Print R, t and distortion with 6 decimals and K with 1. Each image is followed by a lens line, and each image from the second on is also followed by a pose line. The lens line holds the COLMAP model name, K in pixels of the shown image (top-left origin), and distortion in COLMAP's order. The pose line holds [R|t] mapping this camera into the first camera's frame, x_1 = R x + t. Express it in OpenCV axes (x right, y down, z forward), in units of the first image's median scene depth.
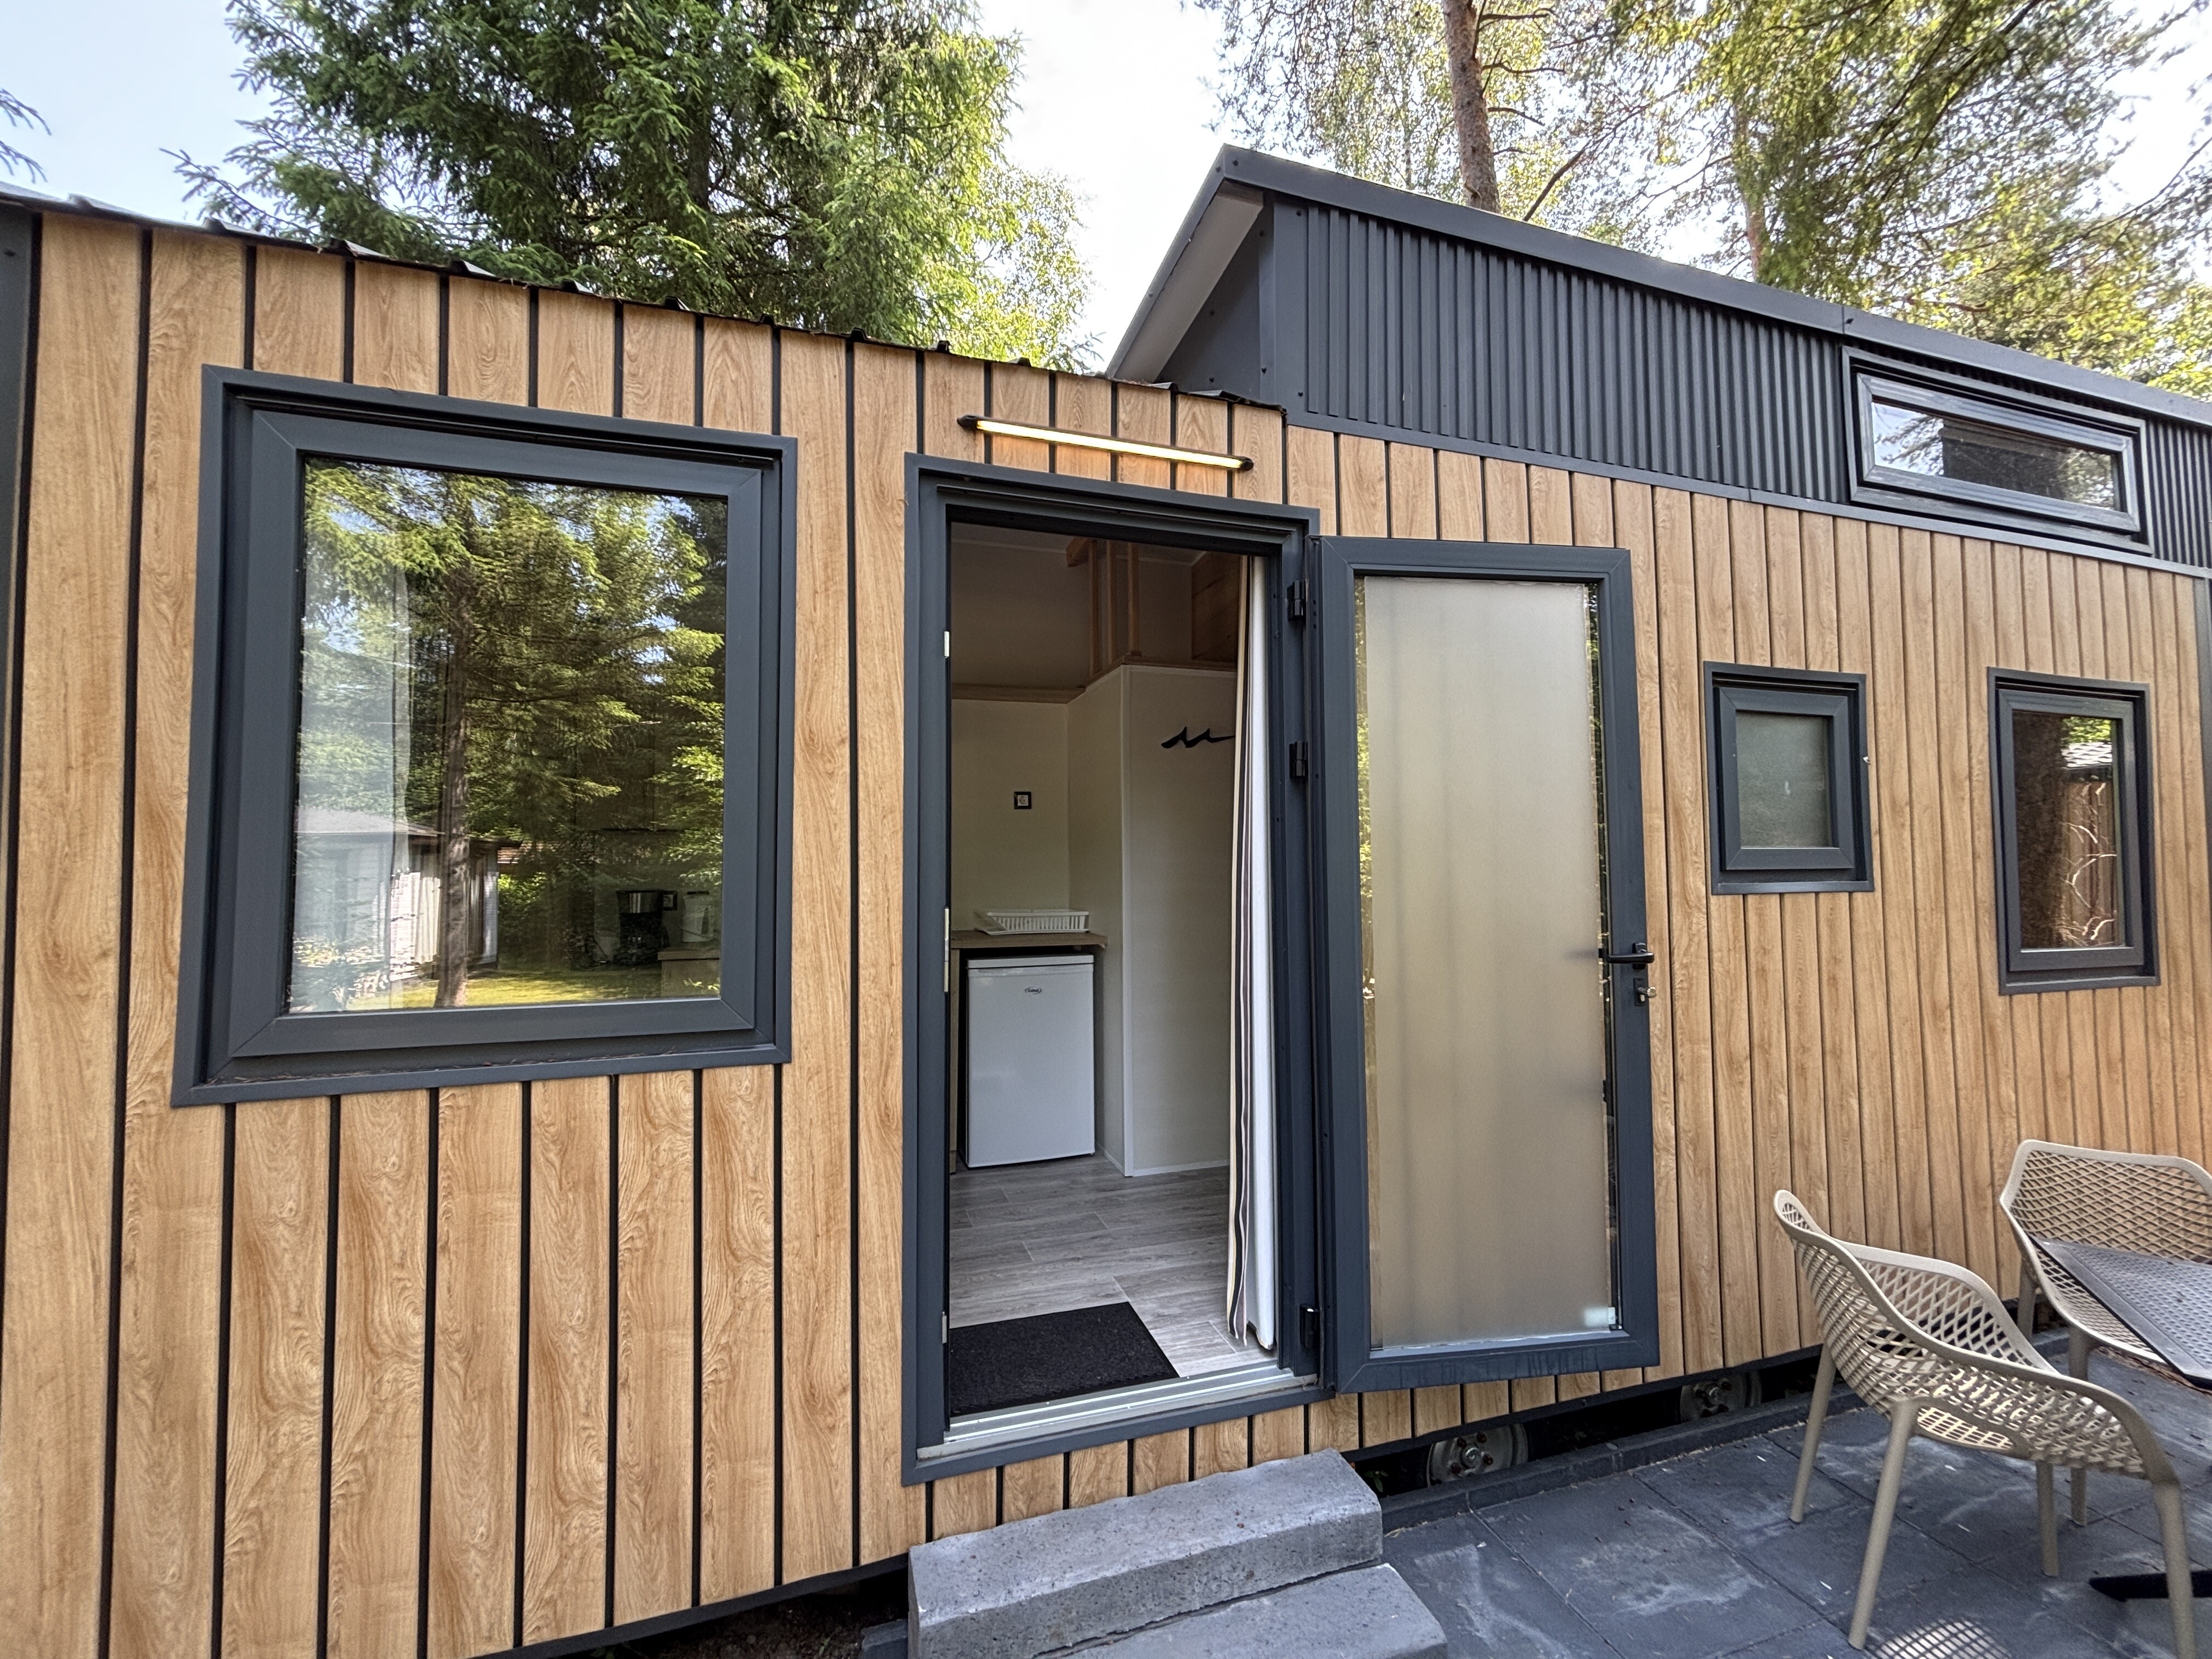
lens RADIAL K [[890.9, 0, 1106.0], [0, 890.9, 829.5], [0, 0, 1]] dist [-0.001355, -0.000170]
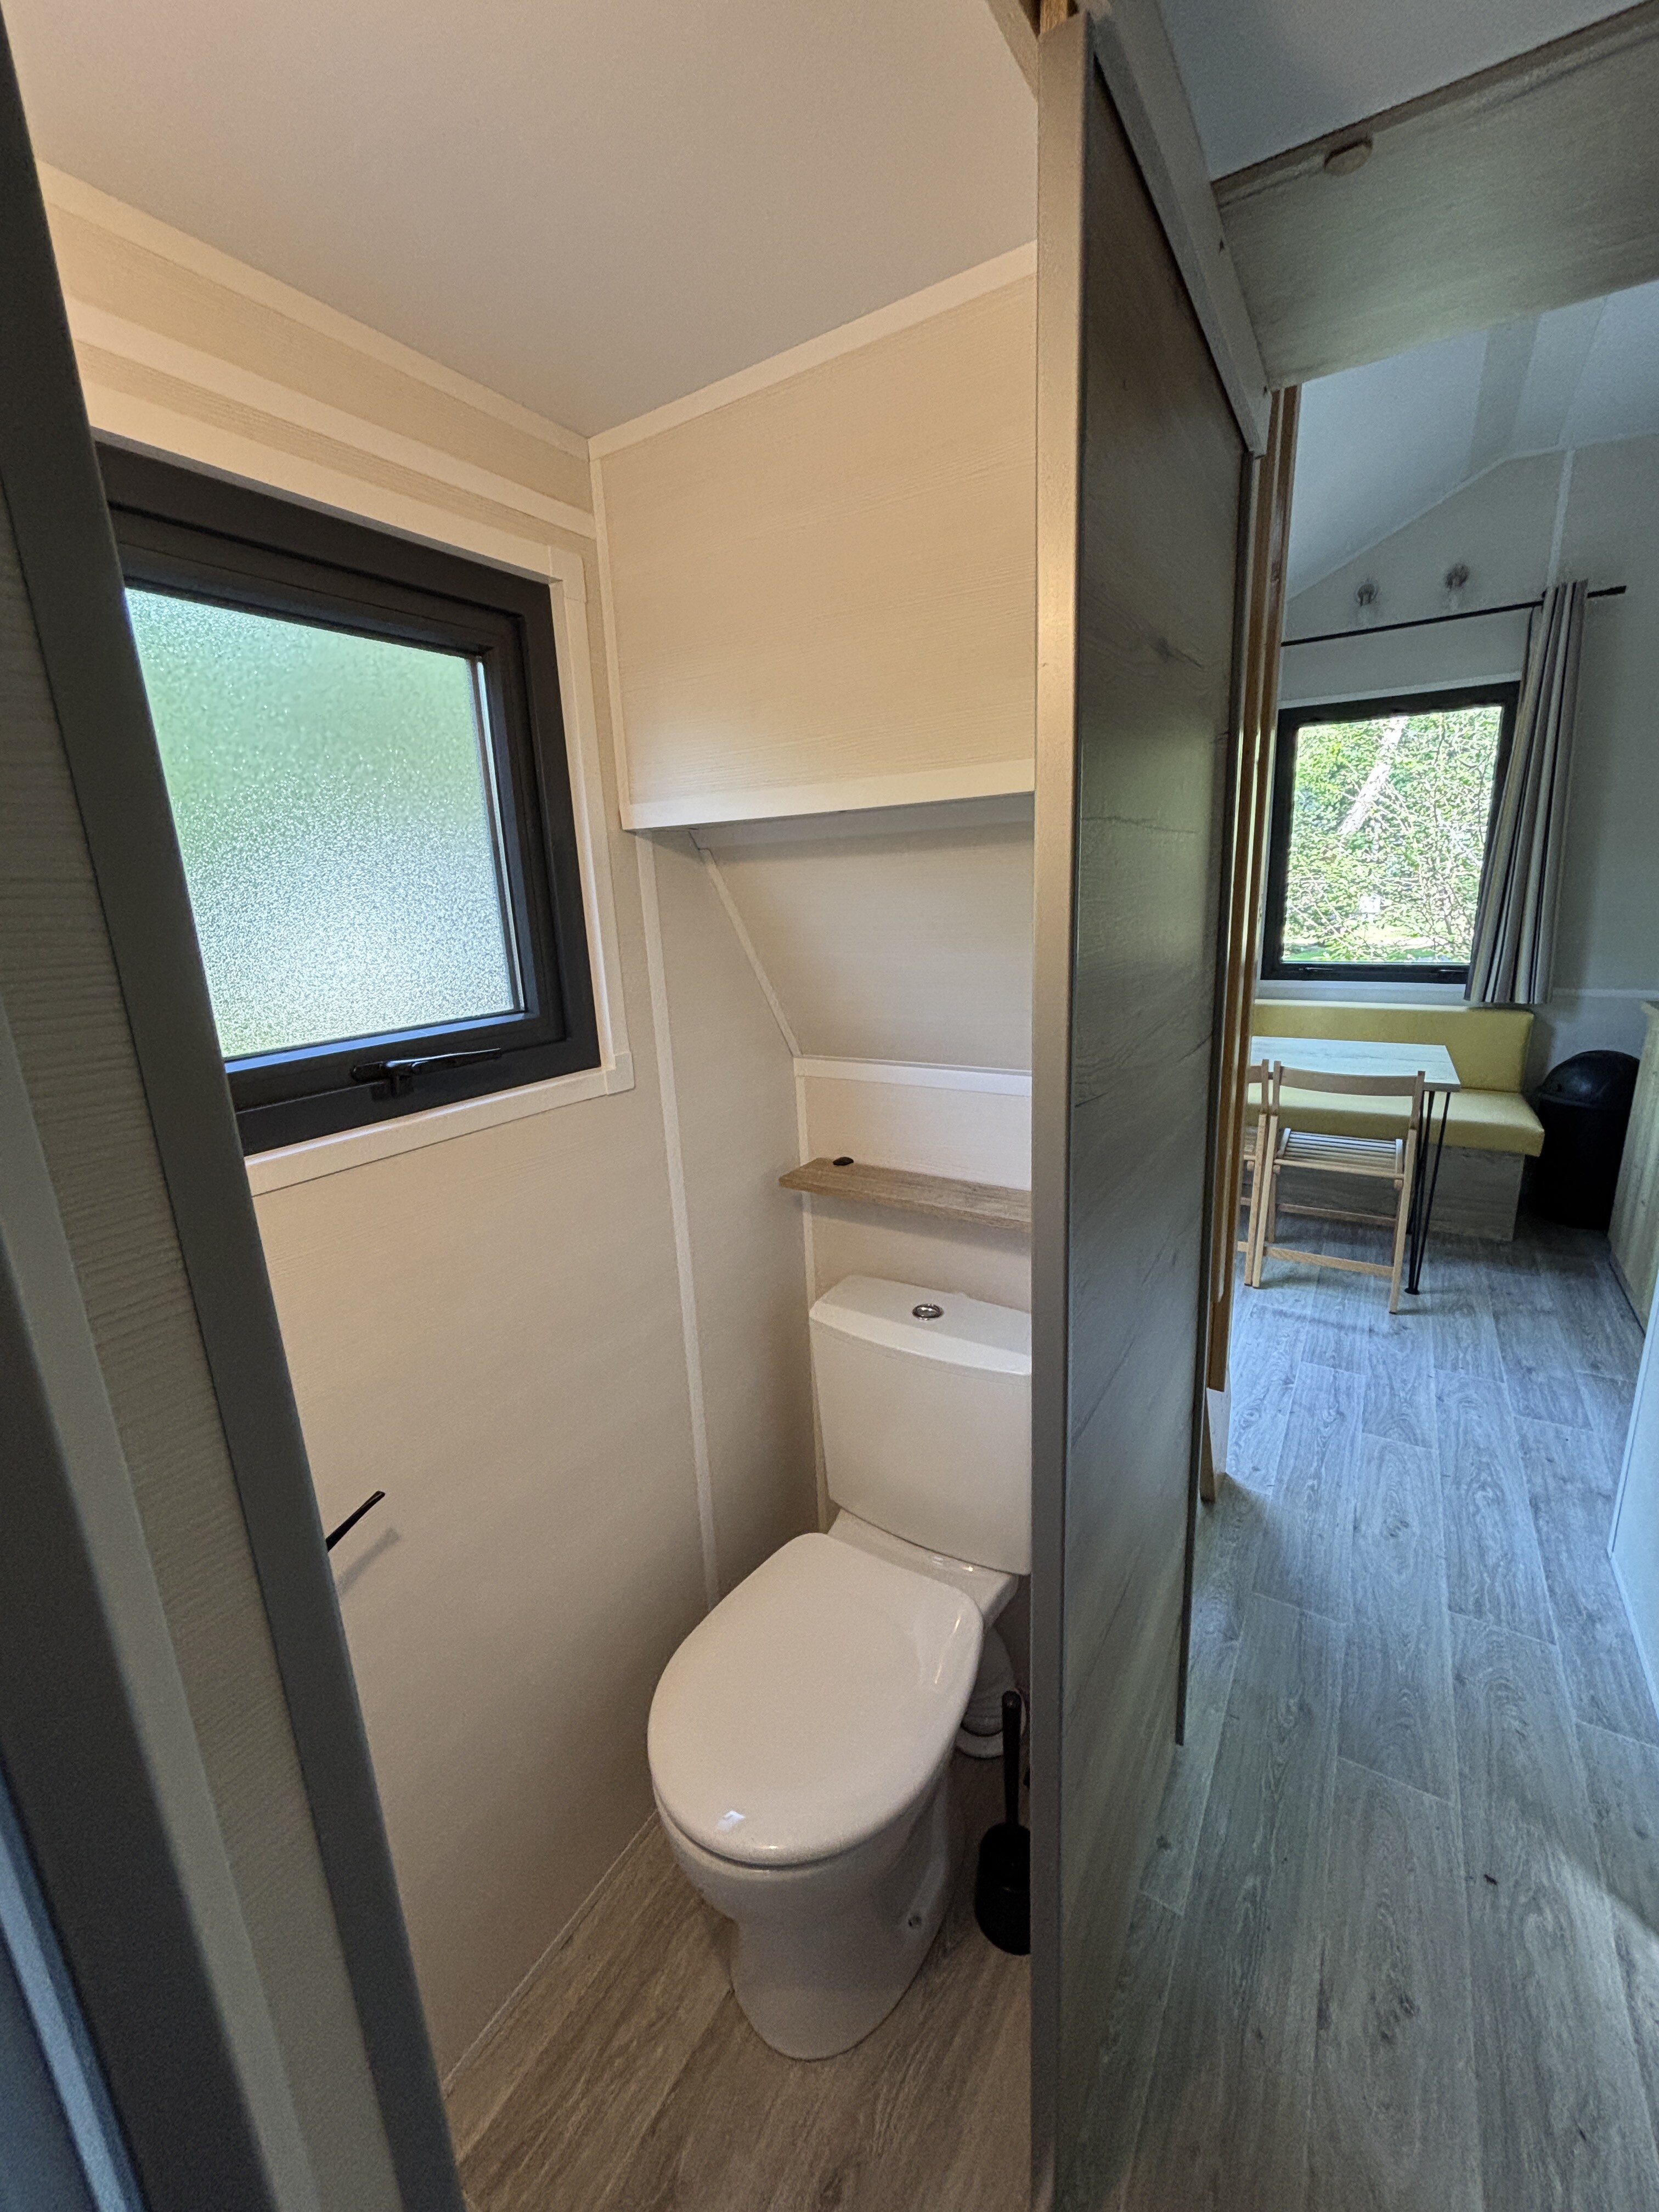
lens RADIAL K [[890.9, 0, 829.5], [0, 890.9, 1106.0], [0, 0, 1]] dist [-0.001355, -0.000170]
pose [[-0.764630, 0.190361, -0.615714, 1.043939], [0.072140, 0.974658, 0.211748, -0.019747], [0.640420, 0.117491, -0.758985, 1.715280]]
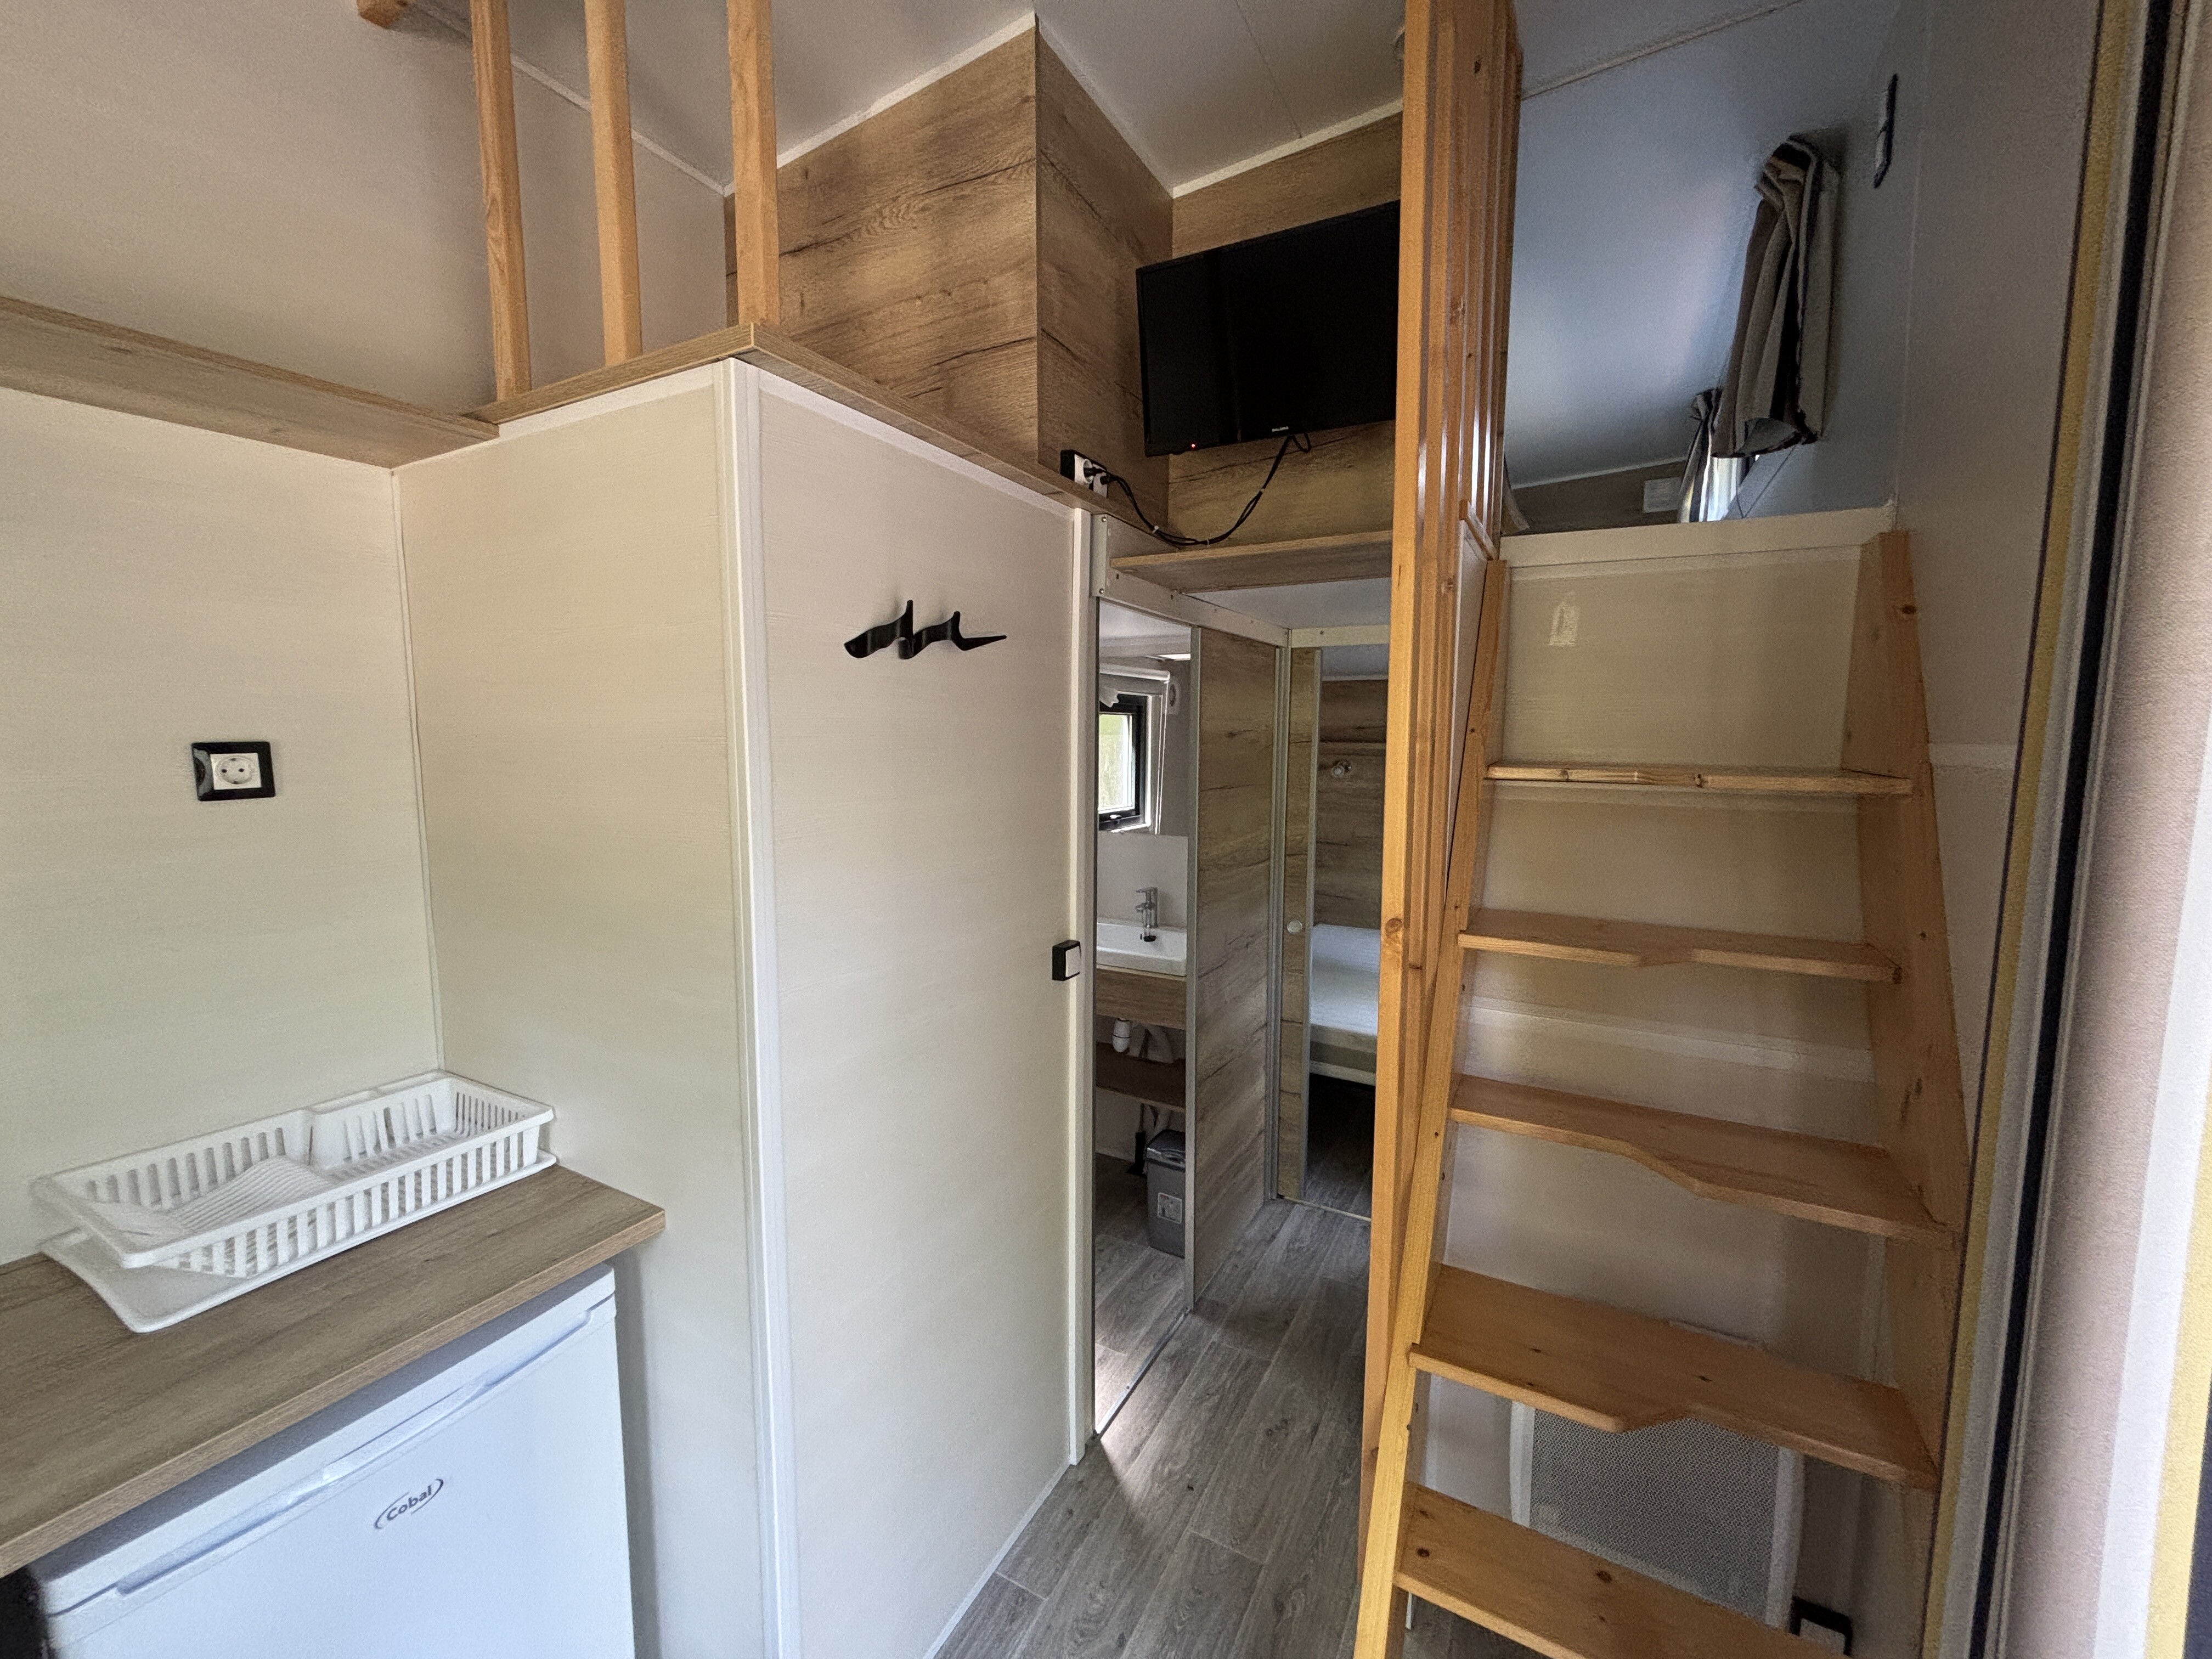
lens RADIAL K [[890.9, 0, 1106.0], [0, 890.9, 829.5], [0, 0, 1]] dist [-0.001355, -0.000170]
pose [[0.720010, -0.066526, 0.690767, -0.175653], [-0.030959, 0.991324, 0.127741, -0.118548], [-0.693272, -0.113360, 0.711704, 1.116244]]
